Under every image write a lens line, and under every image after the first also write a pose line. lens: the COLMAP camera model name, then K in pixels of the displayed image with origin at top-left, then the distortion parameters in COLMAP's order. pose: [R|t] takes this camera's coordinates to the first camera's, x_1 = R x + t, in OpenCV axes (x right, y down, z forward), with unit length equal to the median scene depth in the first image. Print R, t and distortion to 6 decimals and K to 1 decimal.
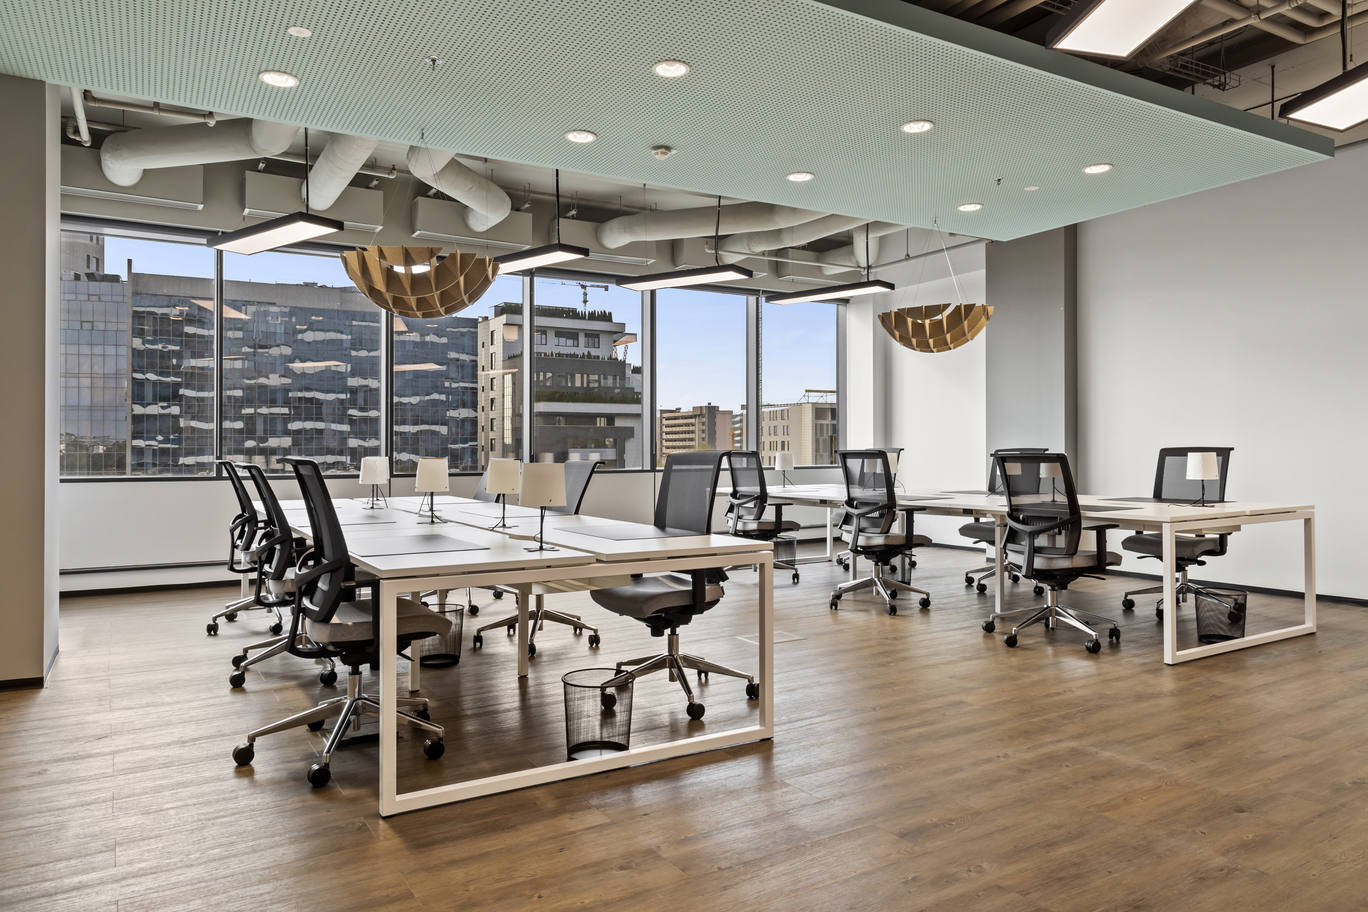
lens RADIAL K [[931.6, 0, 680.3], [0, 931.6, 452.9], [0, 0, 1]] dist [0.002451, -0.000284]
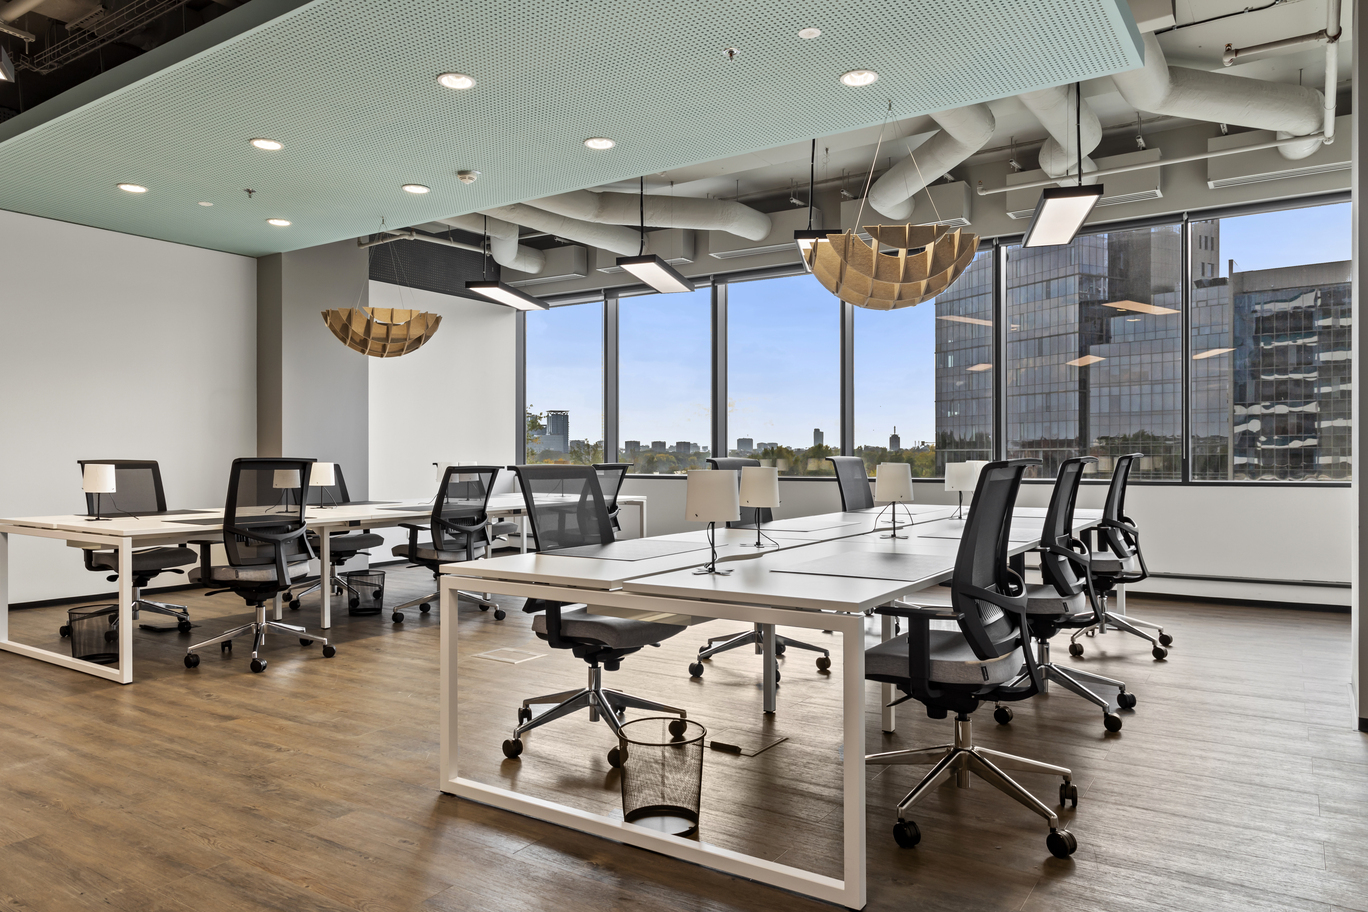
lens RADIAL K [[931.6, 0, 680.3], [0, 931.6, 452.9], [0, 0, 1]] dist [0.002451, -0.000284]
pose [[0.419787, -0.001115, -0.907622, 0.354015], [0.000114, 0.999999, -0.001175, -0.002337], [0.907623, 0.000390, 0.419787, 0.260157]]
